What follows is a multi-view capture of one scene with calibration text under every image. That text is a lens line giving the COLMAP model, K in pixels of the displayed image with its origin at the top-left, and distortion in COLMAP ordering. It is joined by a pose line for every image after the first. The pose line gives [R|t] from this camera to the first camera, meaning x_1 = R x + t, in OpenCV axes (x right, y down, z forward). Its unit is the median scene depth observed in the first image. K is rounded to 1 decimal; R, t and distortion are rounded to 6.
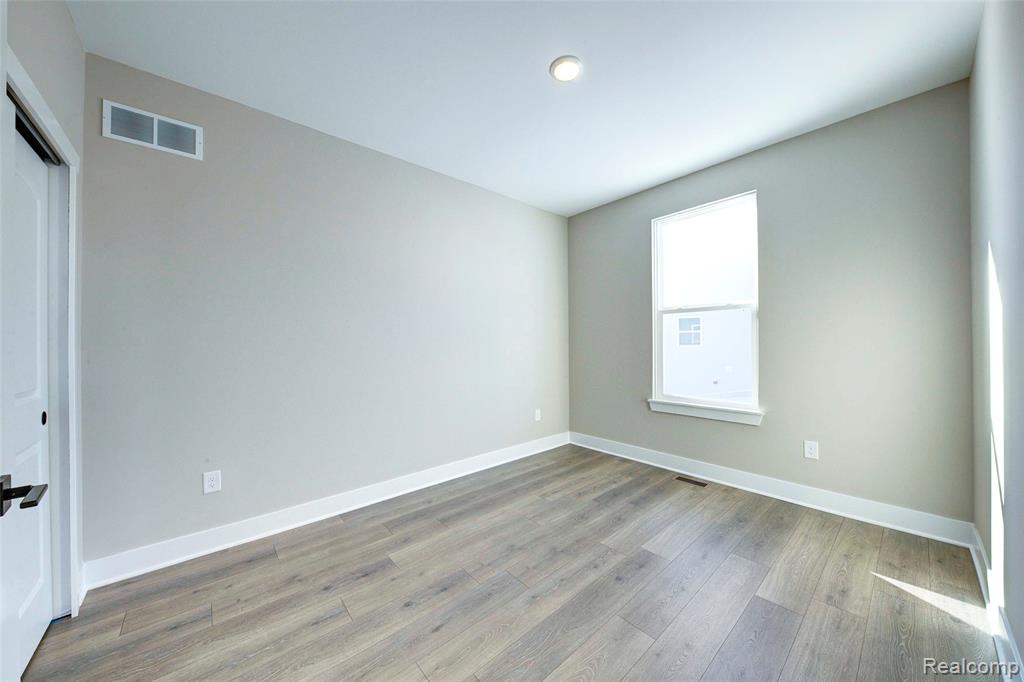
lens RADIAL K [[352.5, 0, 515.3], [0, 352.5, 346.1], [0, 0, 1]] dist [0.000106, -0.001334]
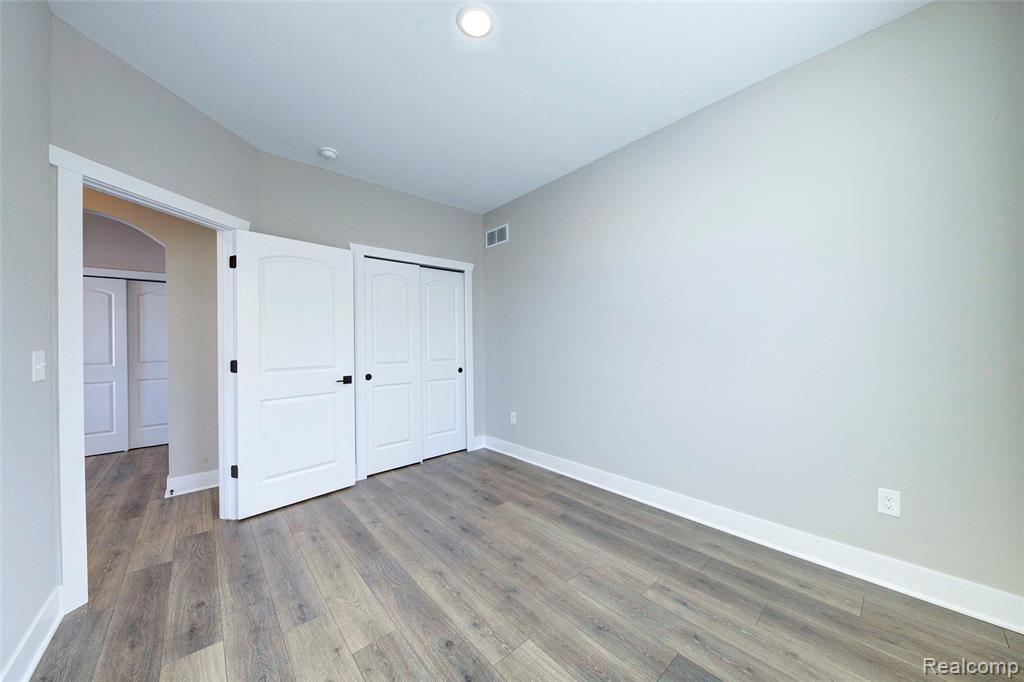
lens RADIAL K [[352.5, 0, 512.8], [0, 352.5, 341.0], [0, 0, 1]] dist [0.000106, -0.001334]
pose [[0.004492, 0.012671, -0.999910, 0.893661], [0.002265, 0.999917, 0.012681, -0.026273], [0.999987, -0.002322, 0.004463, 0.946789]]
